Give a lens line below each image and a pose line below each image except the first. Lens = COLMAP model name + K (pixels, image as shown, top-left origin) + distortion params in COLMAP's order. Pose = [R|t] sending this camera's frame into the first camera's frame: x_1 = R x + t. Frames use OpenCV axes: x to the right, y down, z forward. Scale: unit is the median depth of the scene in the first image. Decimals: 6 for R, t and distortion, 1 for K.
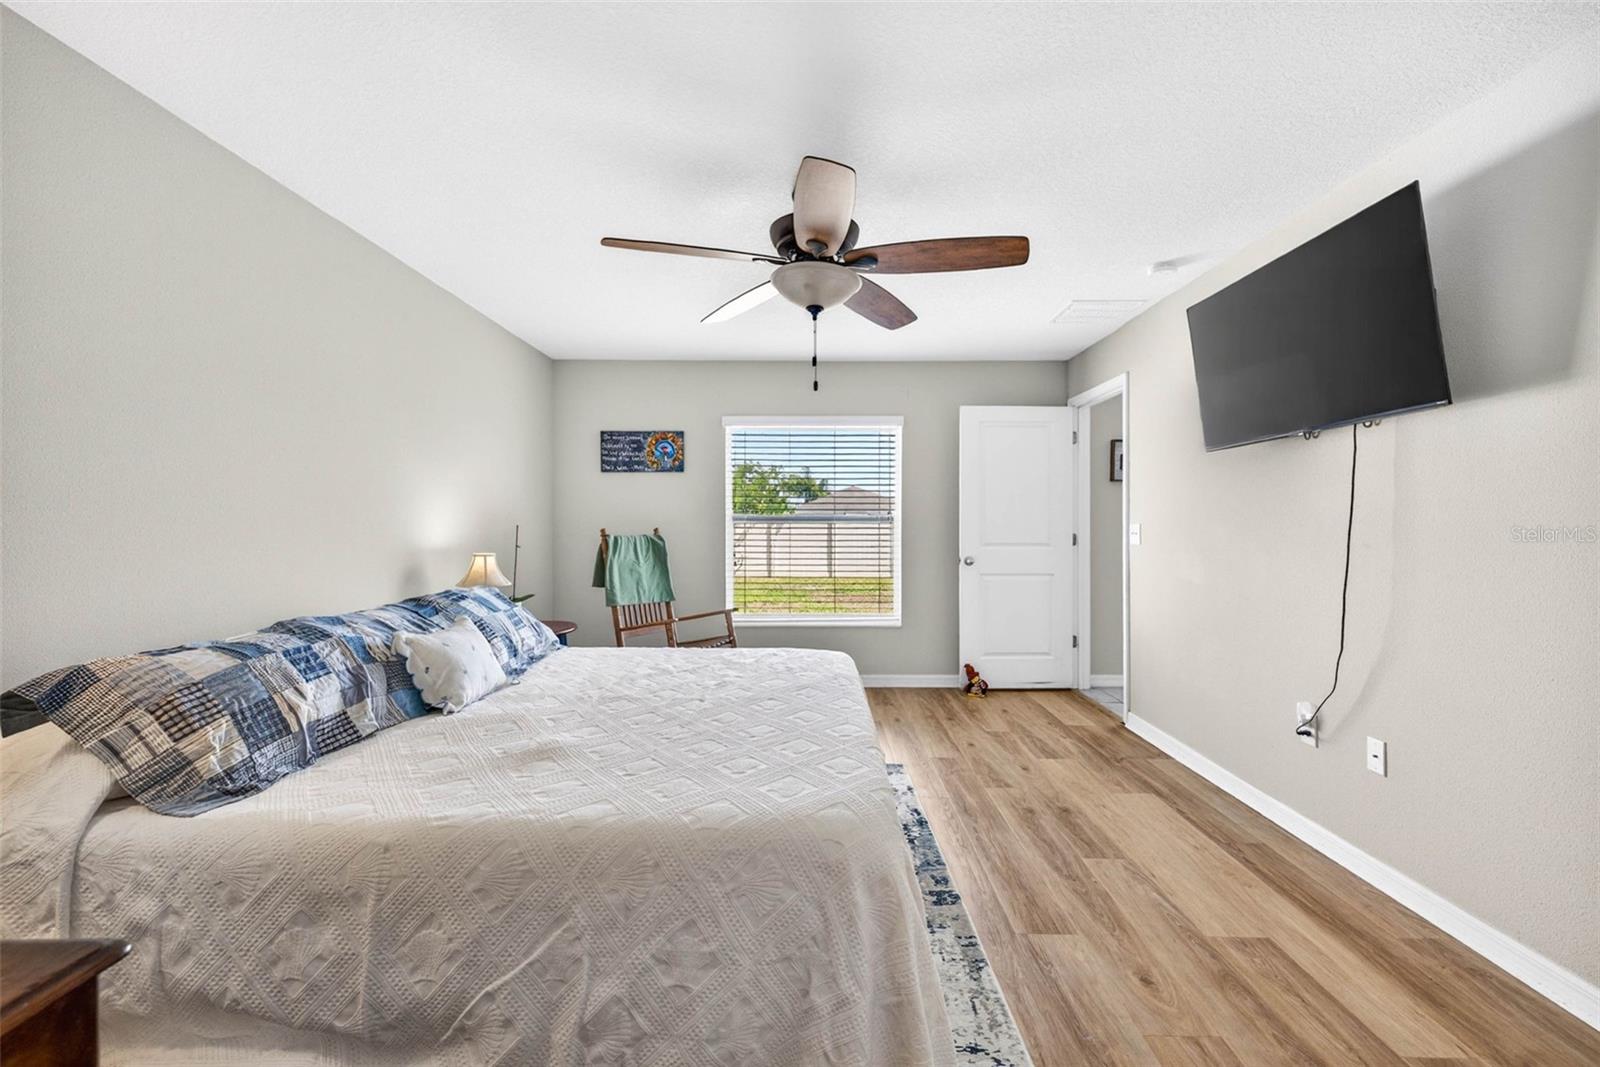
lens RADIAL K [[705.3, 0, 807.9], [0, 705.3, 526.6], [0, 0, 1]] dist [0.007528, -0.001241]
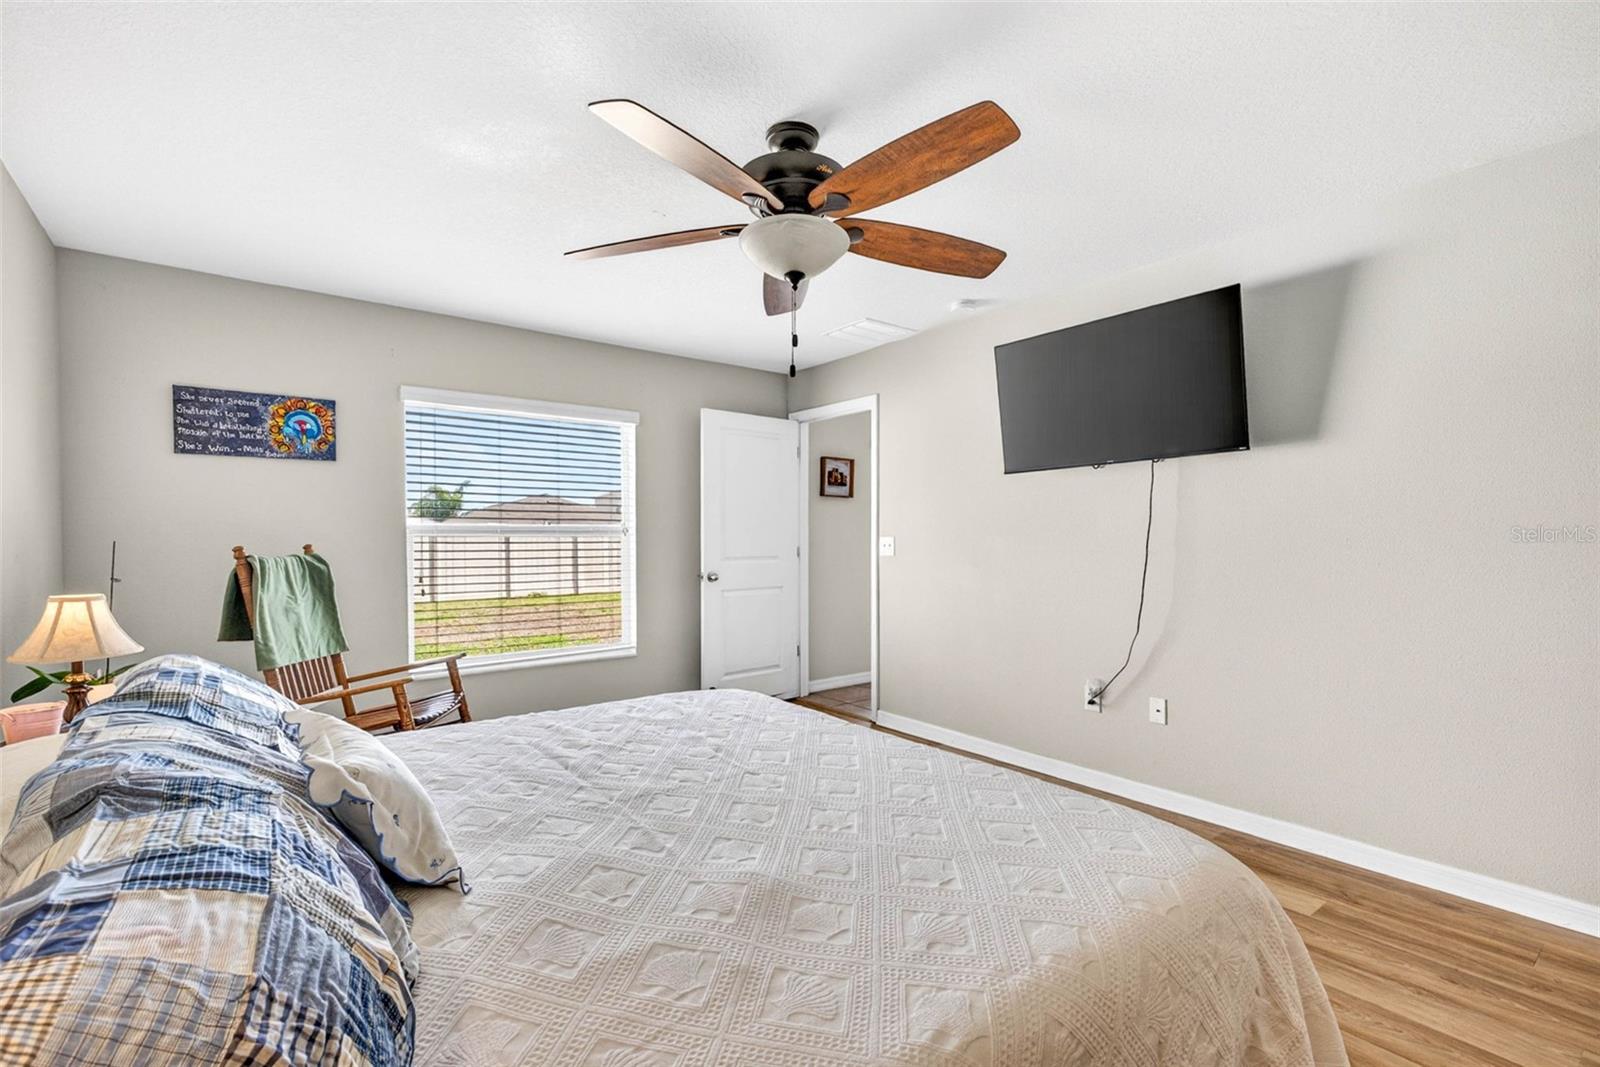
lens RADIAL K [[733.5, 0, 824.4], [0, 733.5, 551.4], [0, 0, 1]] dist [0.004431, -0.000774]
pose [[0.776144, -0.015052, 0.630376, -0.262840], [0.005155, 0.999833, 0.017527, -0.000786], [-0.630534, -0.010354, 0.776092, 0.159440]]
